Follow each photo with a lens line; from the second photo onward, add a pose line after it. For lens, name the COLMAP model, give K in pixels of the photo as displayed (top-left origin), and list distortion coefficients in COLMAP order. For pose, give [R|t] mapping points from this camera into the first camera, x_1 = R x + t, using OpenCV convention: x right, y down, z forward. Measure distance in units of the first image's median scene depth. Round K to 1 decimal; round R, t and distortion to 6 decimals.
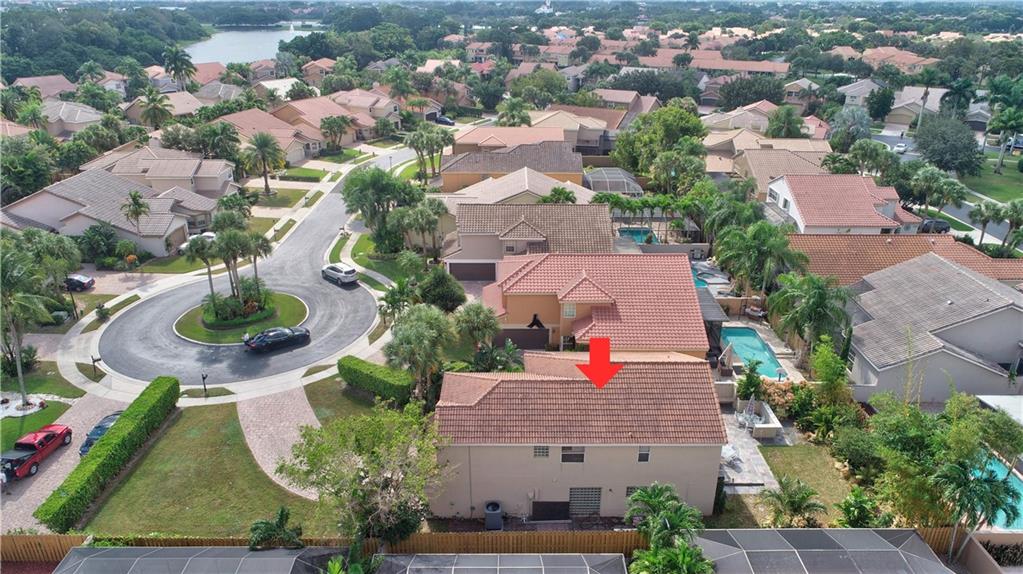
lens RADIAL K [[693.6, 0, 515.8], [0, 693.6, 292.1], [0, 0, 1]] dist [0.001740, 0.001379]
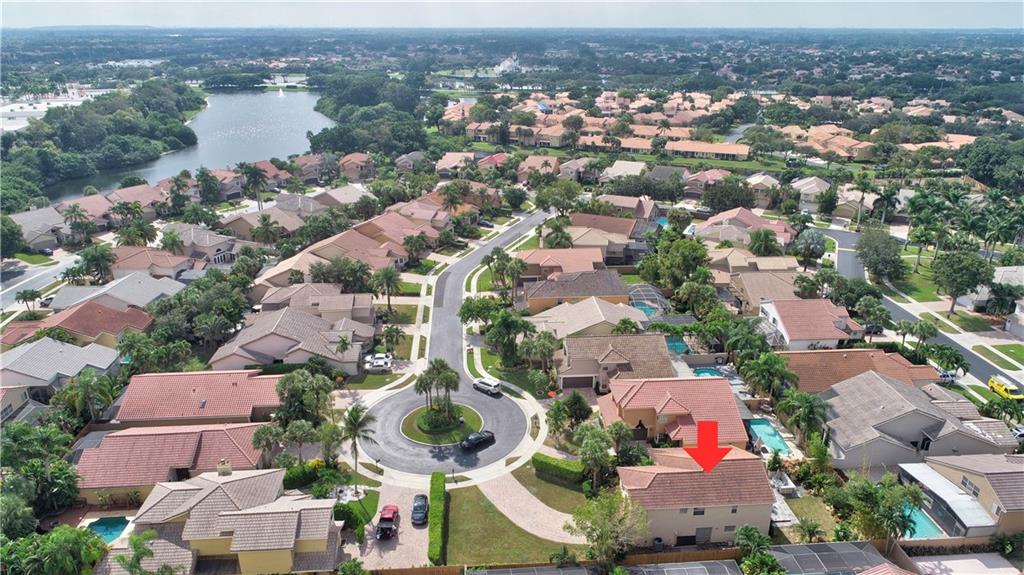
lens RADIAL K [[694.3, 0, 515.5], [0, 694.3, 285.5], [0, 0, 1]] dist [0.001740, 0.001379]
pose [[0.997783, -0.029865, 0.059468, -0.357056], [0.032714, 0.998334, -0.047524, -0.219376], [-0.057950, 0.049364, 0.997098, -0.644291]]
